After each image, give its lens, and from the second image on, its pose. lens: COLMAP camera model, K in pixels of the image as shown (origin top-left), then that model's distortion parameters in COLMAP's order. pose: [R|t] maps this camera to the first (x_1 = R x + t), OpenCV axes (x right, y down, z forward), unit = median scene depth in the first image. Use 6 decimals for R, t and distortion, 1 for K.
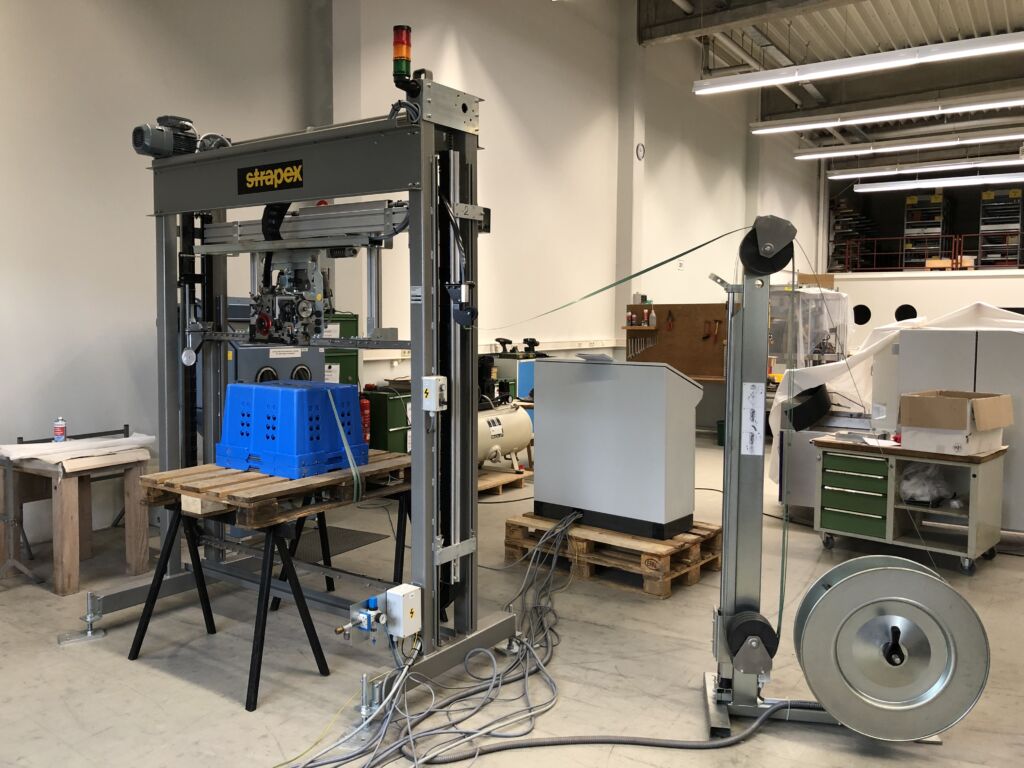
lens RADIAL K [[840.4, 0, 512.0], [0, 840.4, 384.0], [0, 0, 1]] dist [-0.002640, -0.004566]
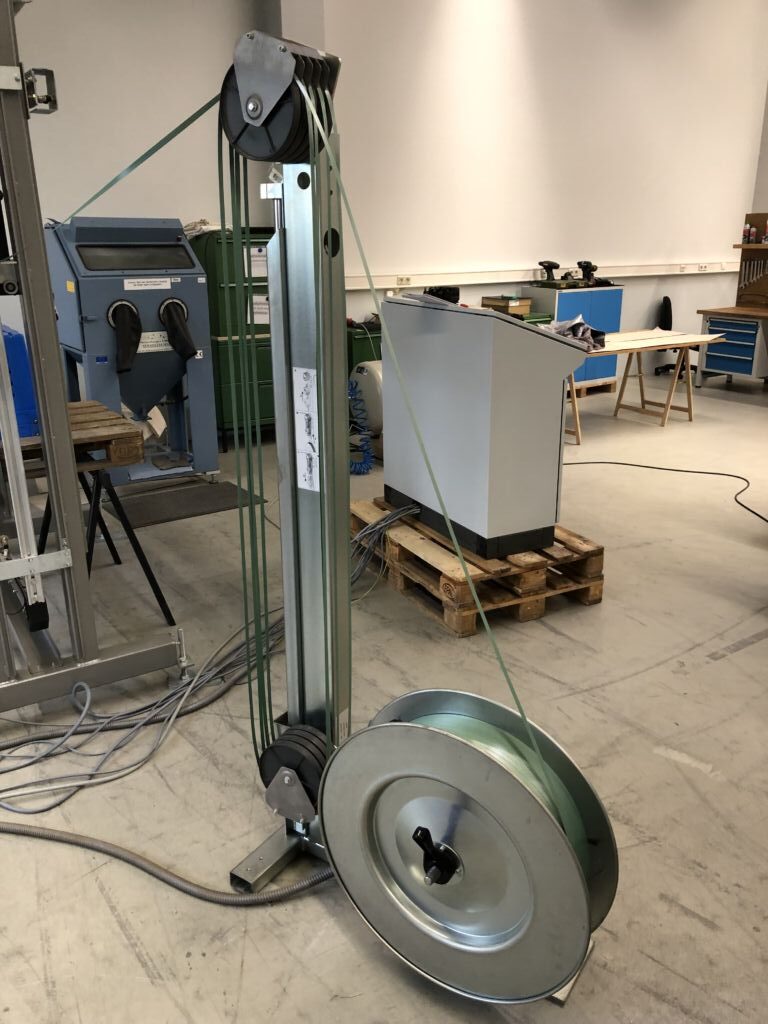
lens RADIAL K [[829.4, 0, 383.7], [0, 829.4, 540.9], [0, 0, 1]] dist [0.009197, -0.003650]
pose [[0.921002, 0.125799, -0.368688, 0.361073], [-0.020252, 0.960606, 0.277175, -0.029375], [0.389032, -0.247812, 0.887267, 0.320290]]
